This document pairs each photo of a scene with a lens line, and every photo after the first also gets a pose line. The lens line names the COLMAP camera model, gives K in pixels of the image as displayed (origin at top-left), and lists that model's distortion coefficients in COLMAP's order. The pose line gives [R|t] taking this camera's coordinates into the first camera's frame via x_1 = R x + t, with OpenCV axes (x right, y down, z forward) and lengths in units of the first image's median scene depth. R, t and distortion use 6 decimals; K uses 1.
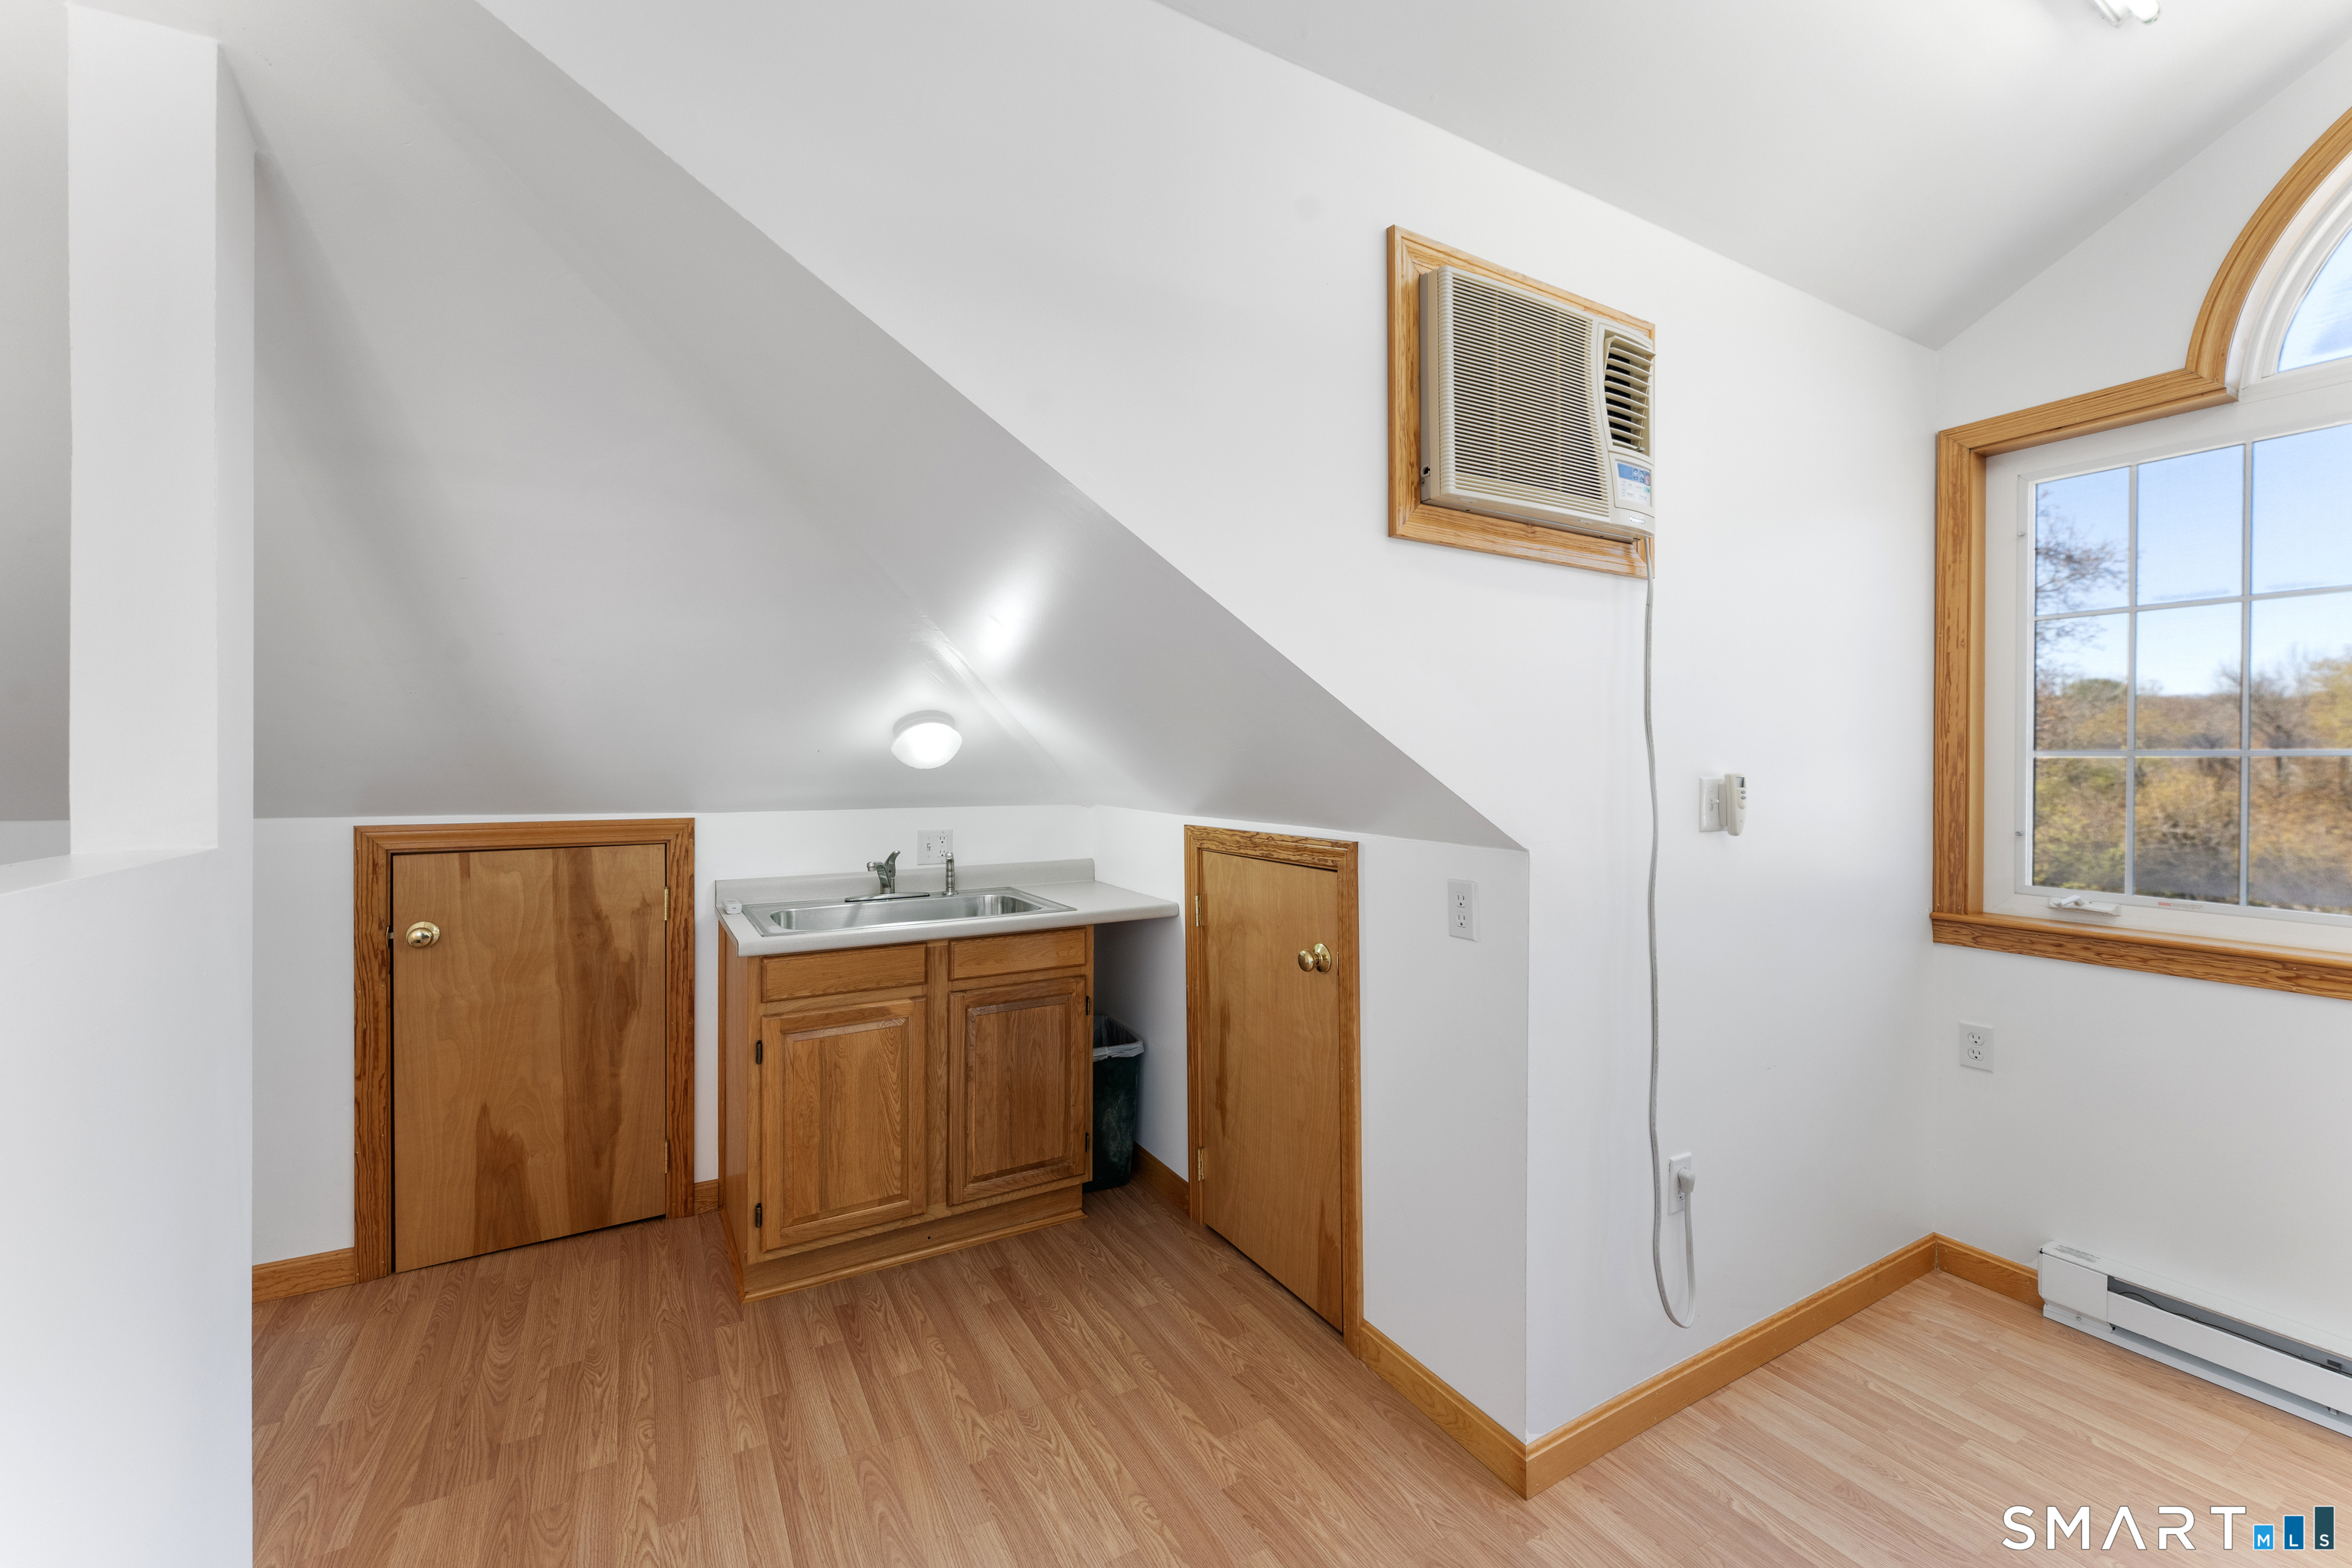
lens RADIAL K [[946.2, 0, 1171.9], [0, 946.2, 759.2], [0, 0, 1]] dist [-0.000215, 0.000084]
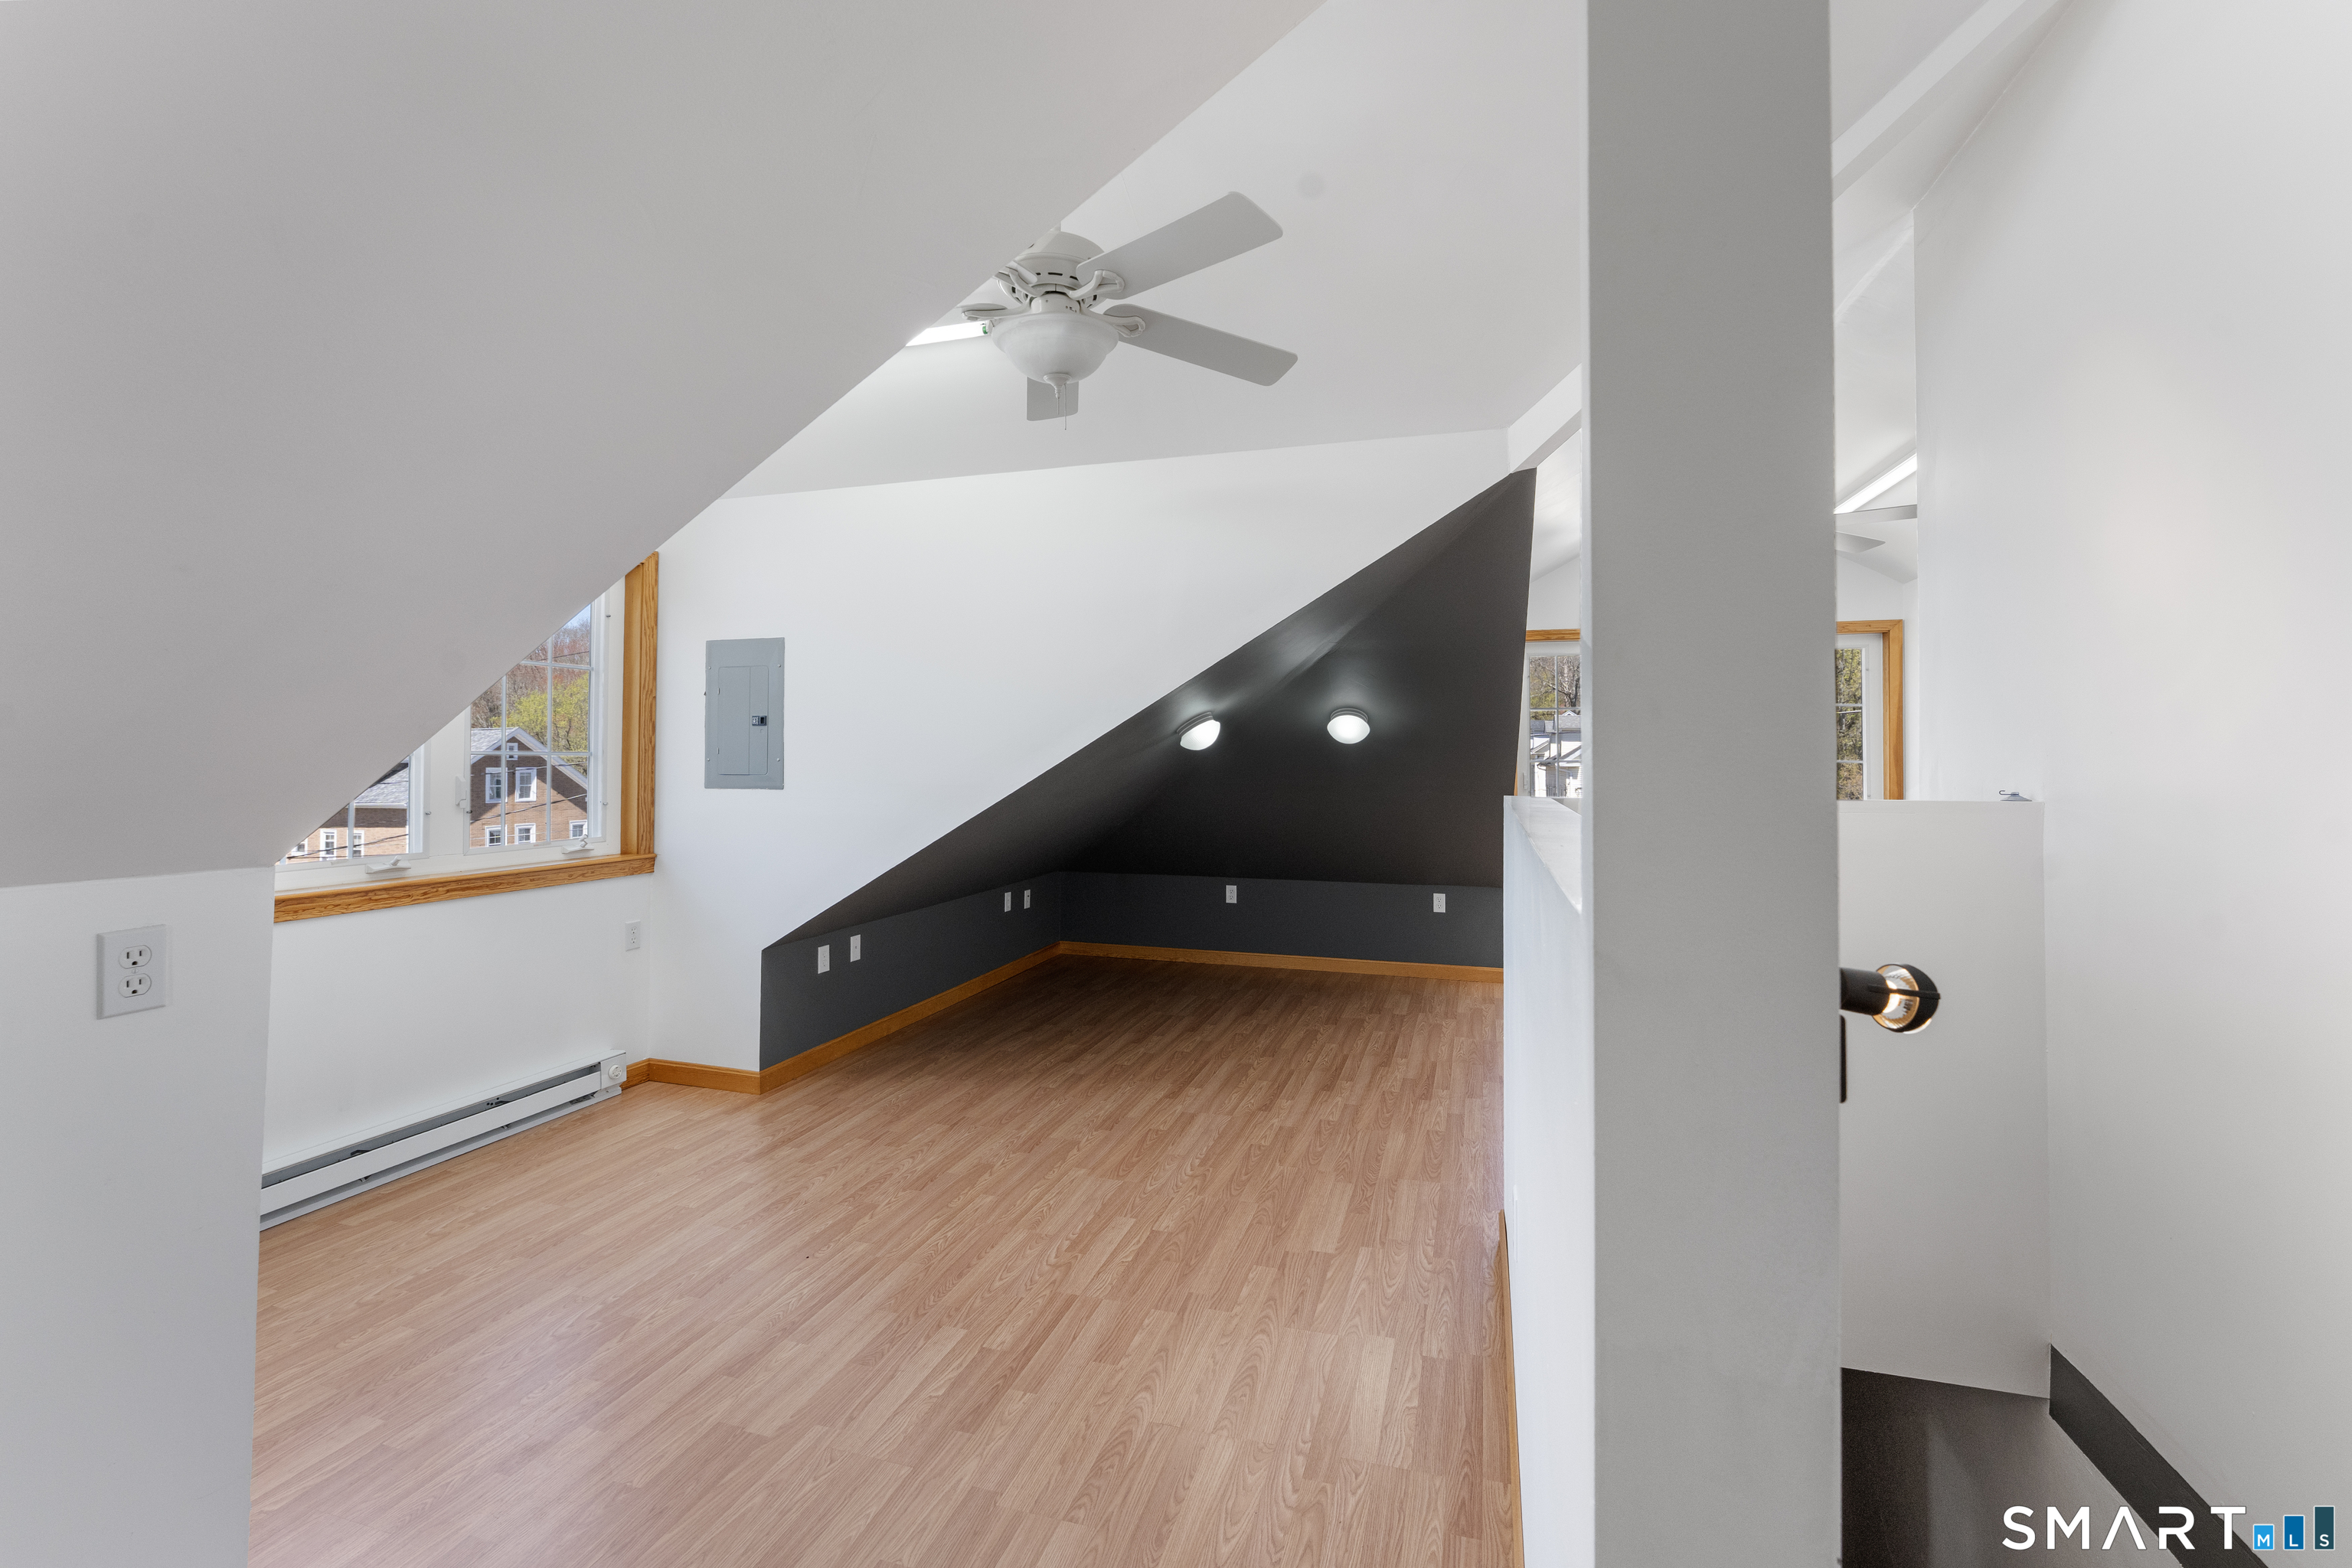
lens RADIAL K [[949.4, 0, 1180.9], [0, 949.4, 756.4], [0, 0, 1]] dist [-0.000329, -0.000281]
pose [[-0.676856, -0.001232, 0.736114, -0.660622], [-0.006666, 0.999968, -0.004456, -0.000366], [-0.736085, -0.007923, -0.676843, 0.829731]]
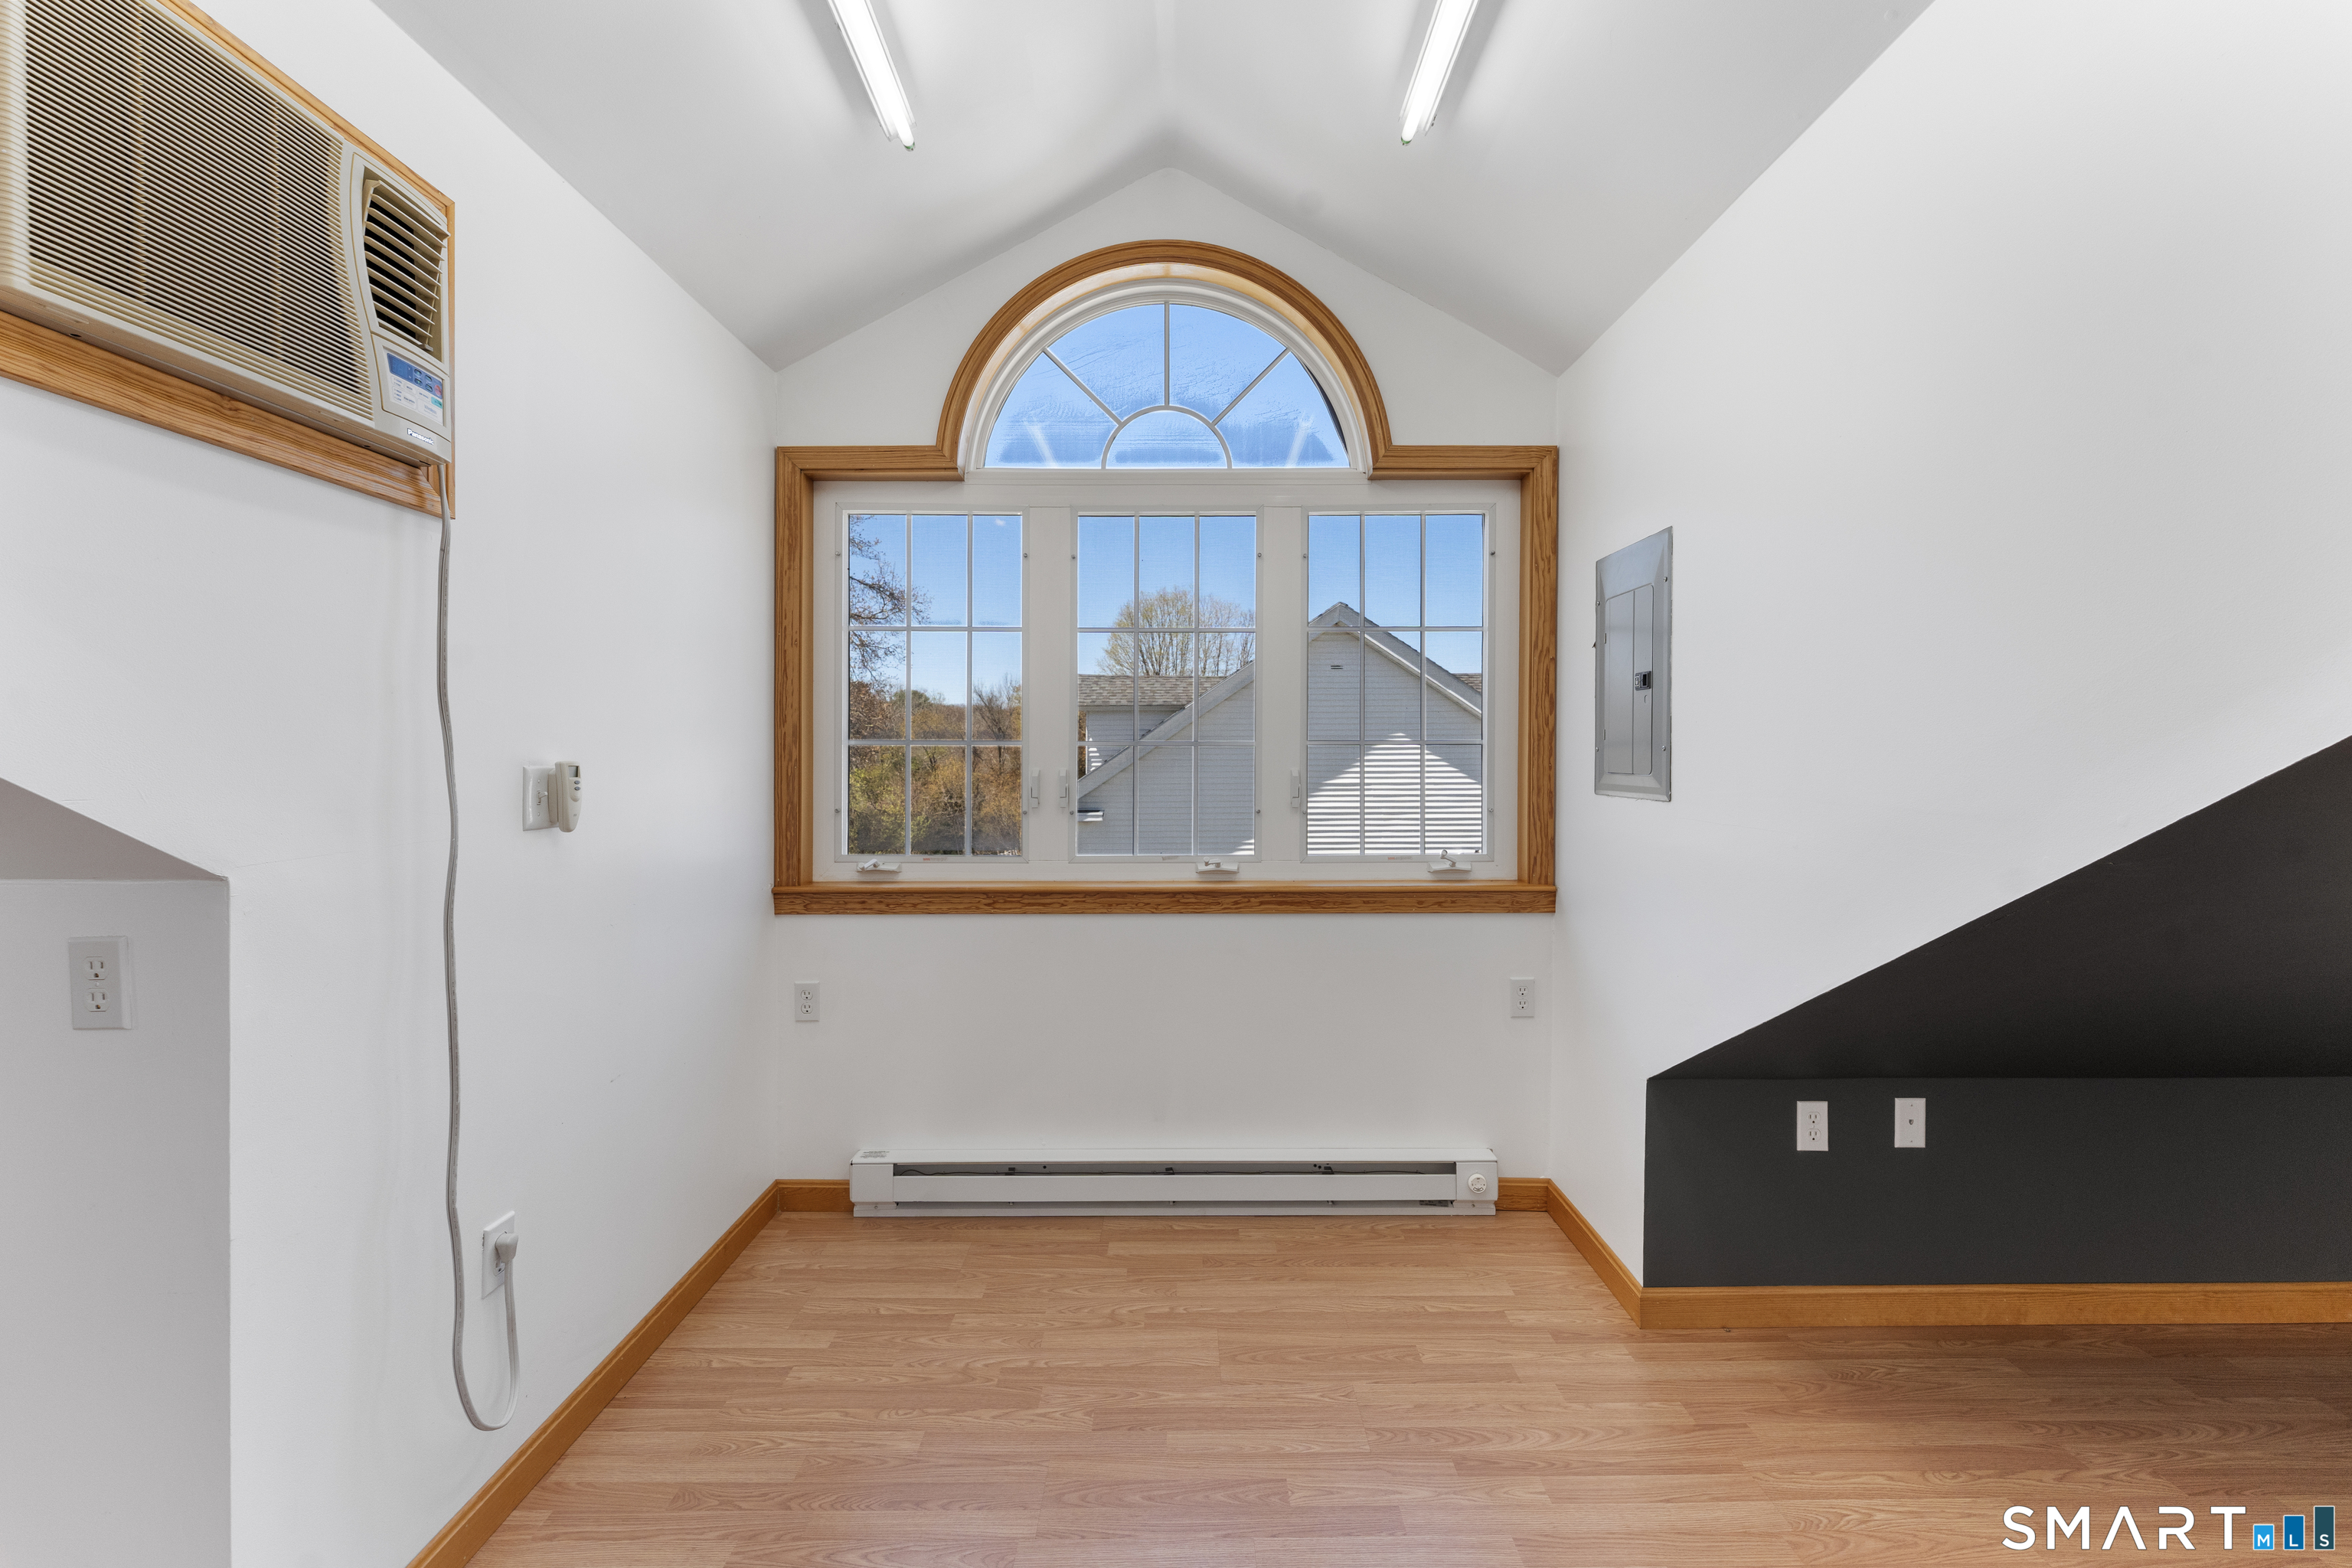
lens RADIAL K [[949.4, 0, 1180.9], [0, 949.4, 756.4], [0, 0, 1]] dist [-0.000329, -0.000281]
pose [[0.497440, -0.006757, 0.867472, 0.110538], [0.001249, 0.999974, 0.007072, 0.004609], [-0.867498, -0.002435, 0.497436, 0.061855]]
